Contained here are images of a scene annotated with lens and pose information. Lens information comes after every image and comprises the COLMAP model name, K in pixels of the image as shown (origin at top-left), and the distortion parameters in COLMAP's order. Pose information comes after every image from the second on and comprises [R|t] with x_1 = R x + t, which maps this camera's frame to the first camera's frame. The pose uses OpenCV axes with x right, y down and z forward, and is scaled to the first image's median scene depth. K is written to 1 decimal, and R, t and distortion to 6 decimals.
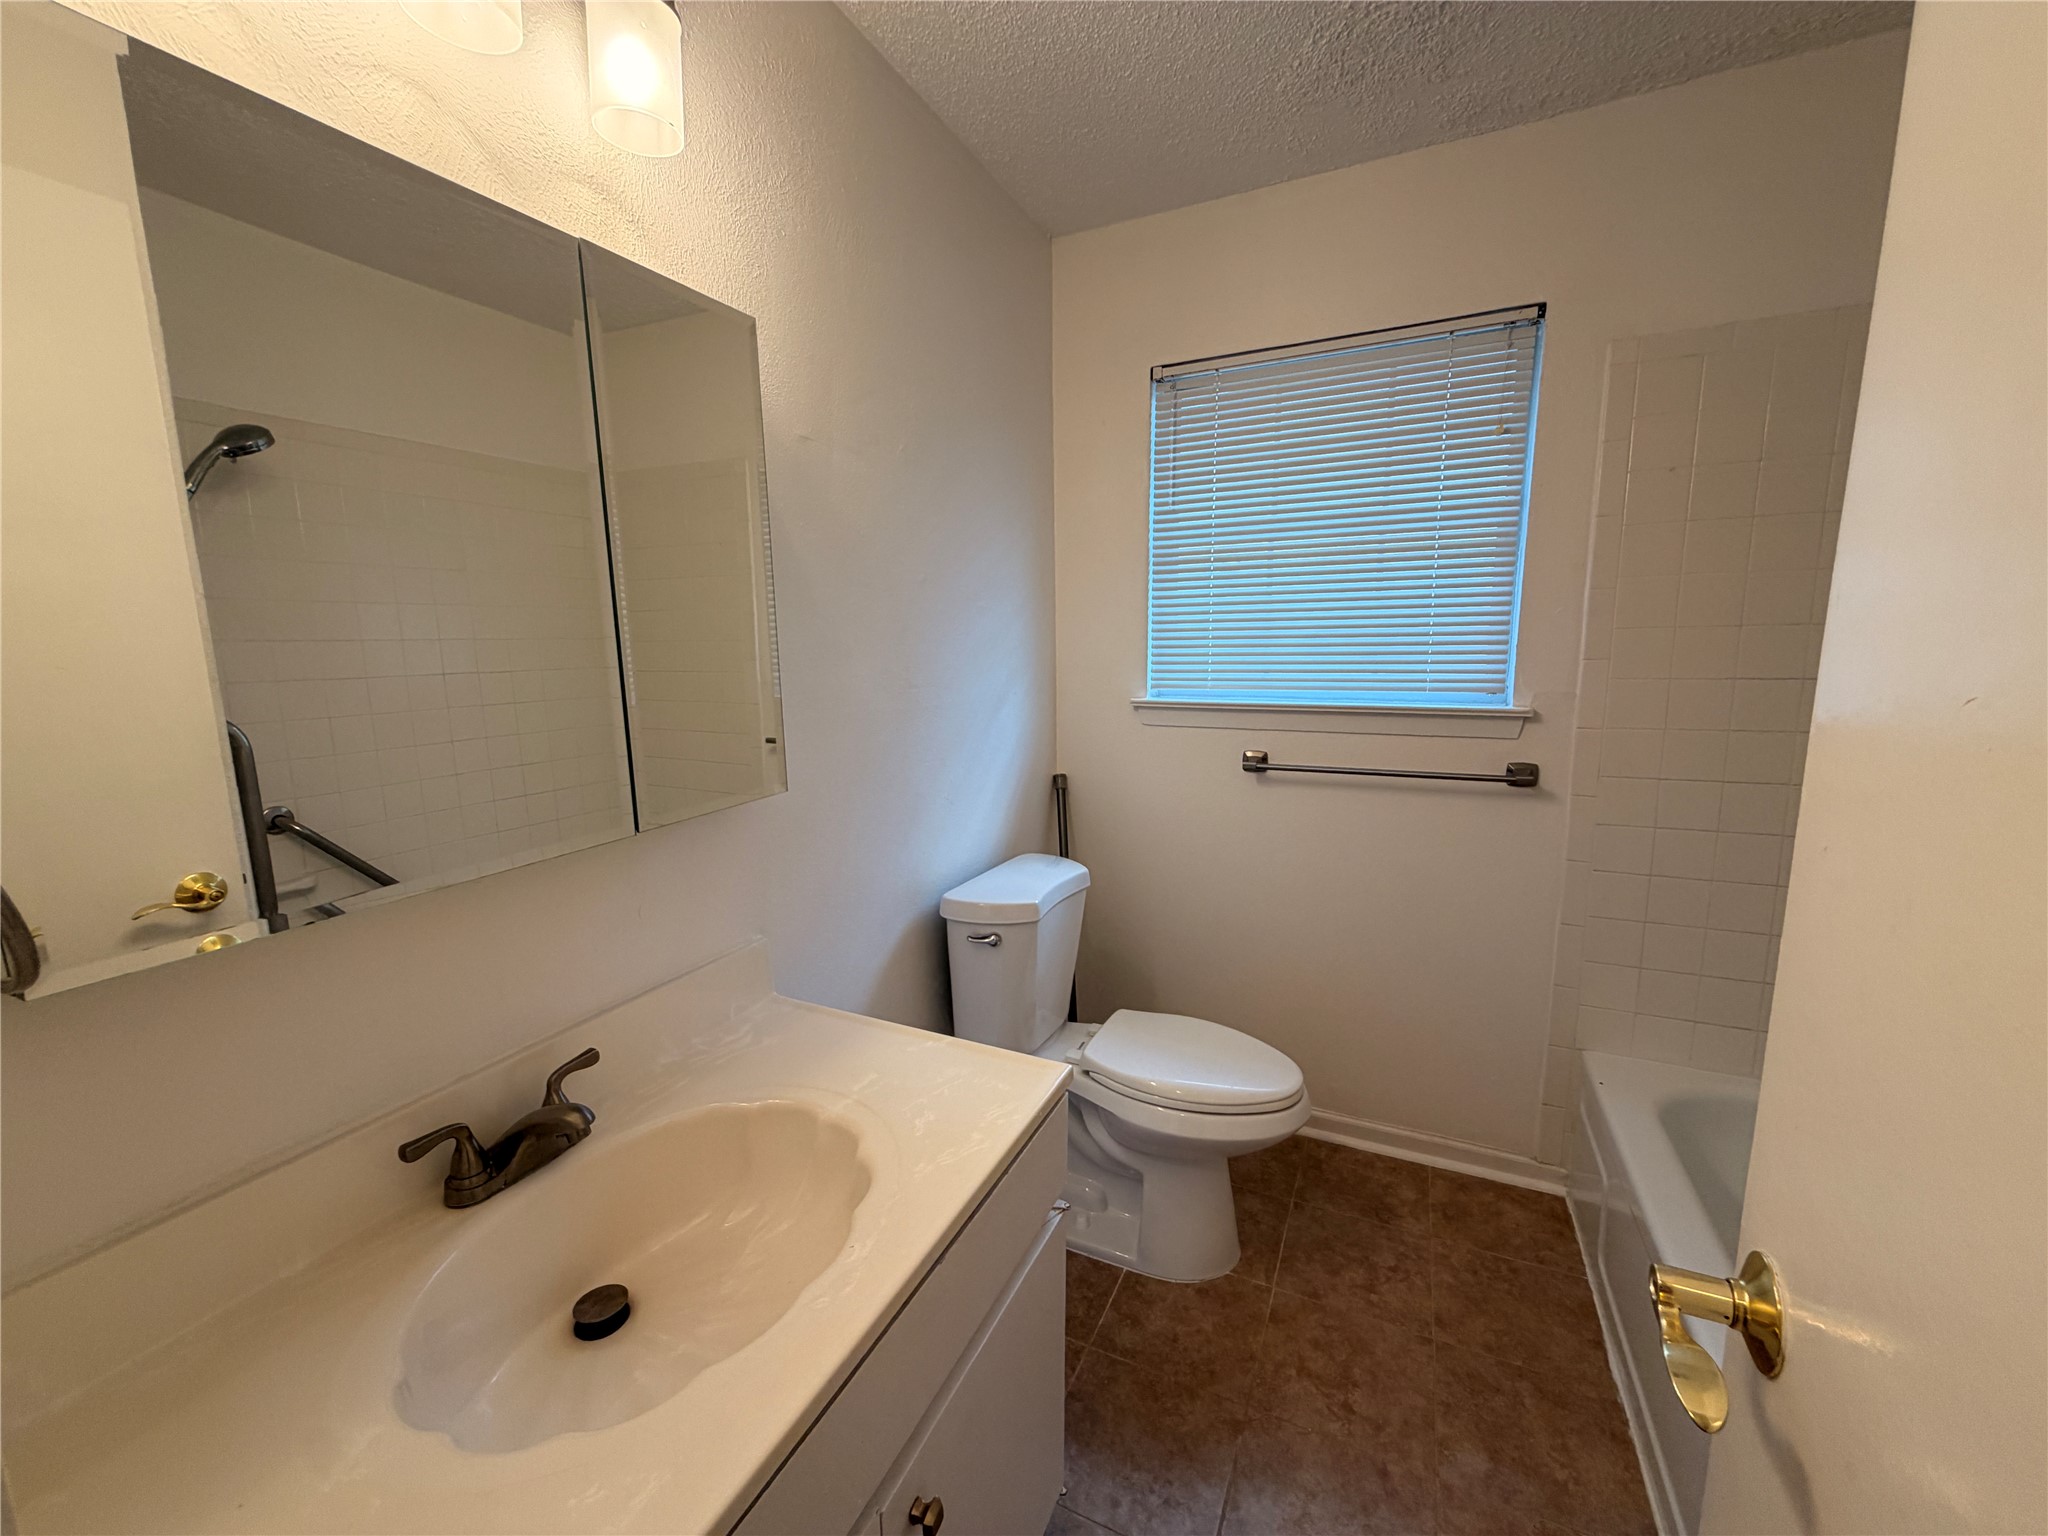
lens RADIAL K [[826.4, 0, 1019.8], [0, 826.4, 764.5], [0, 0, 1]] dist [0.013014, 0.000344]
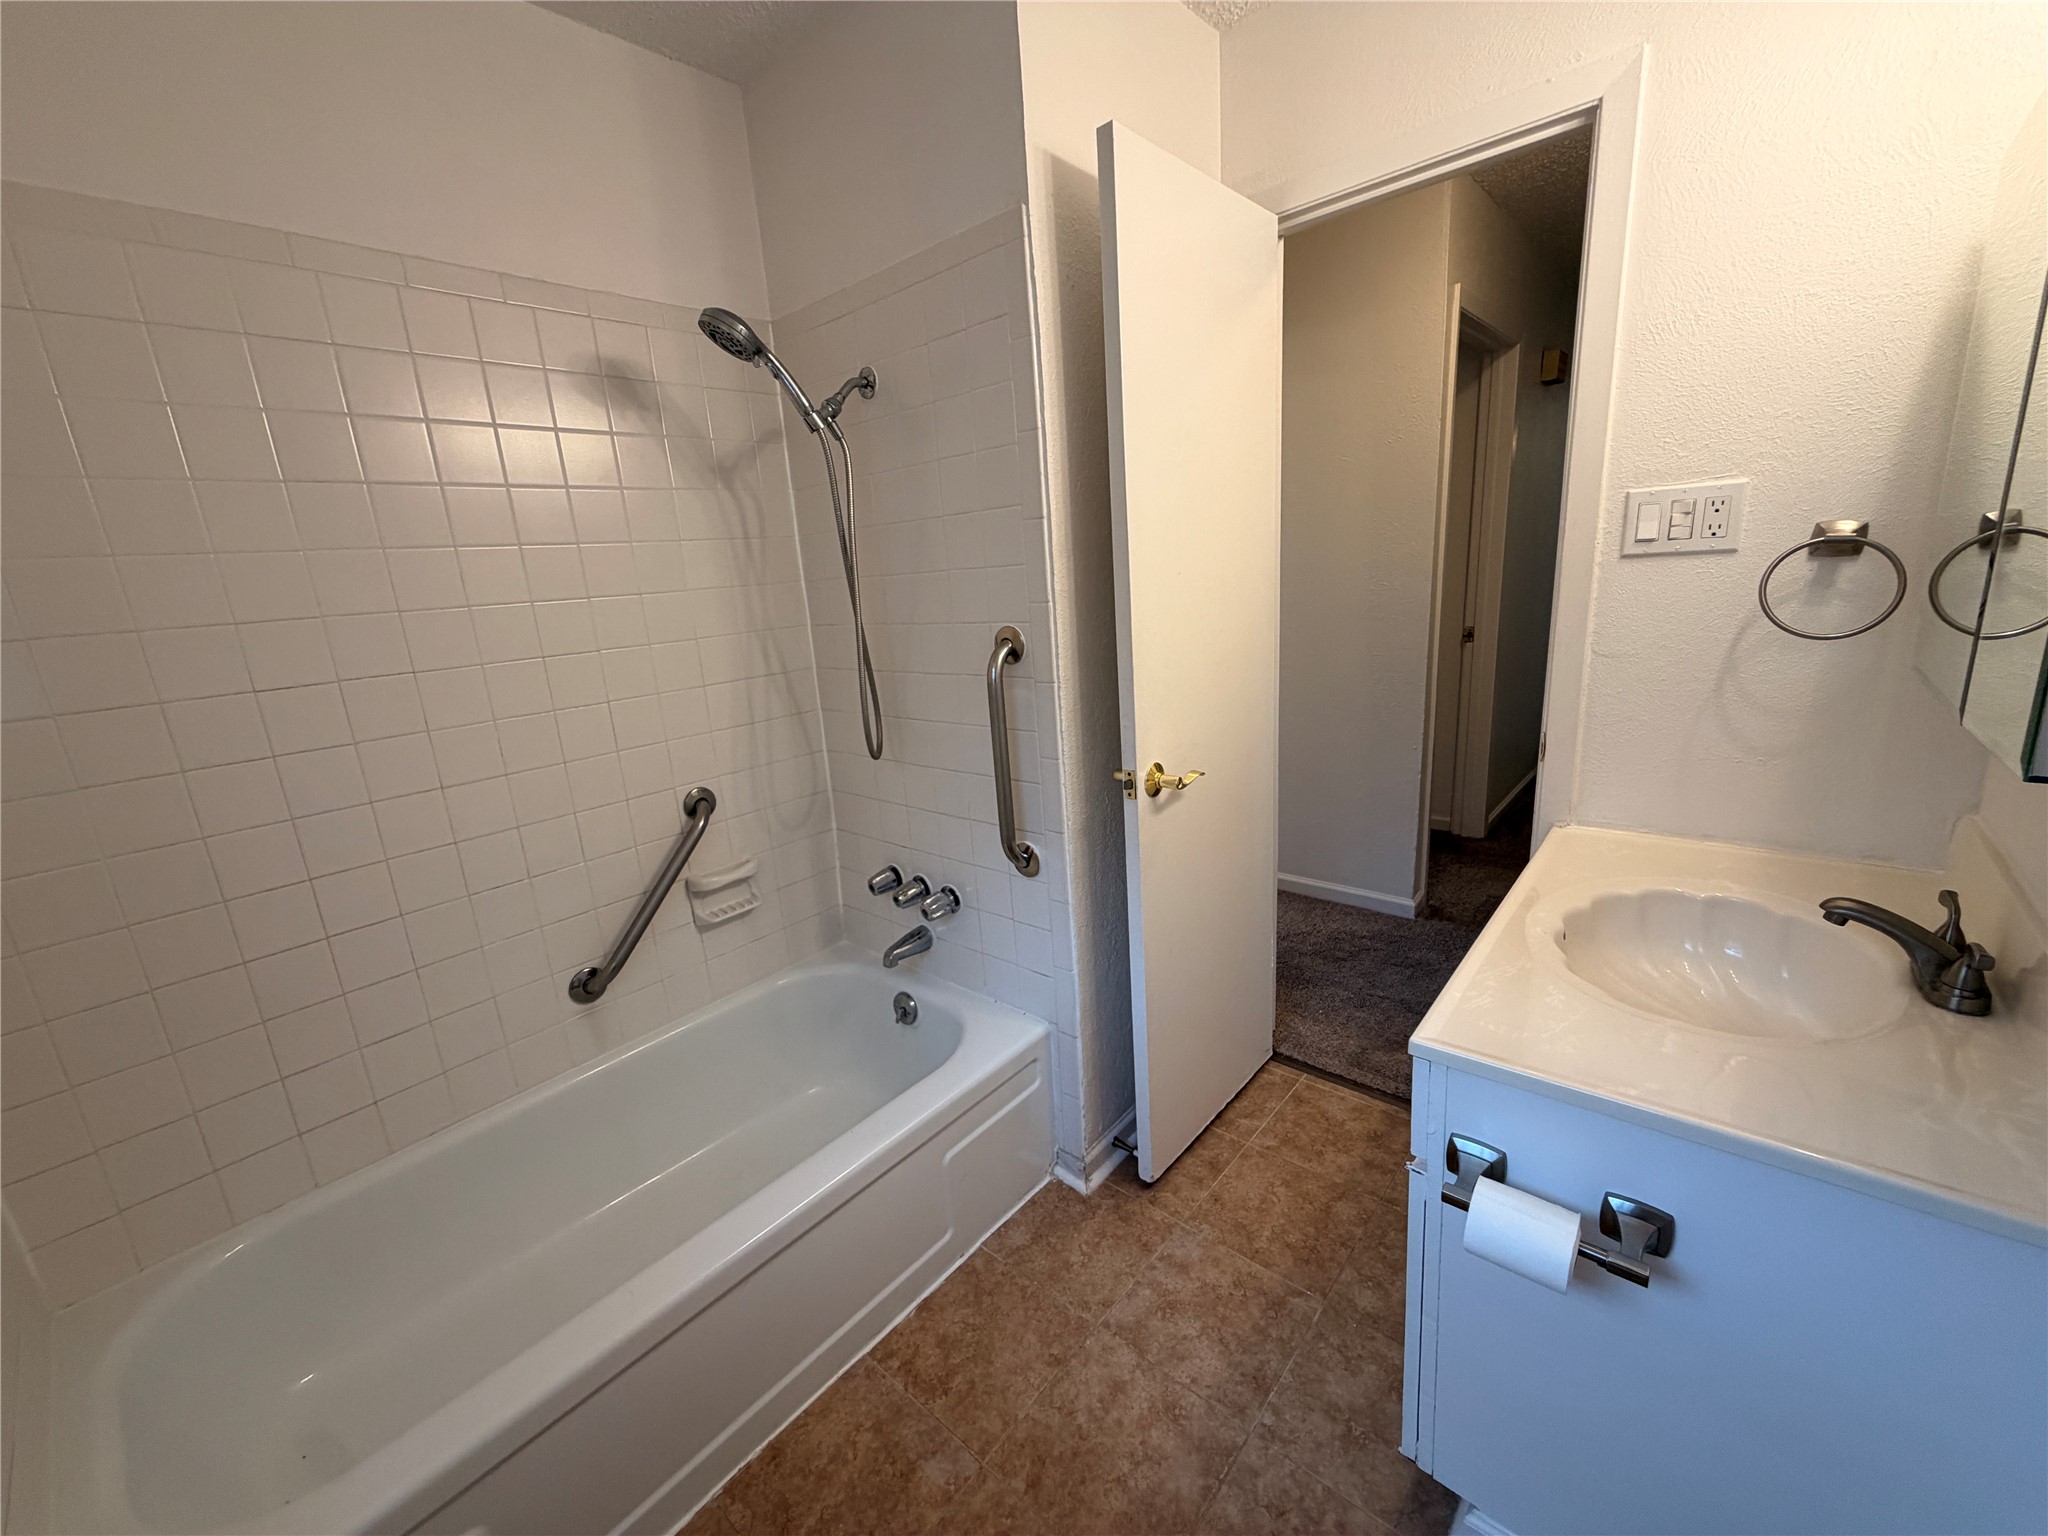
lens RADIAL K [[826.4, 0, 1023.8], [0, 826.4, 772.2], [0, 0, 1]] dist [0.013014, 0.000344]
pose [[-0.961284, 0.007222, 0.275465, 0.185875], [0.119369, 0.911908, 0.392652, -0.250645], [-0.248363, 0.410332, -0.877464, 1.525061]]
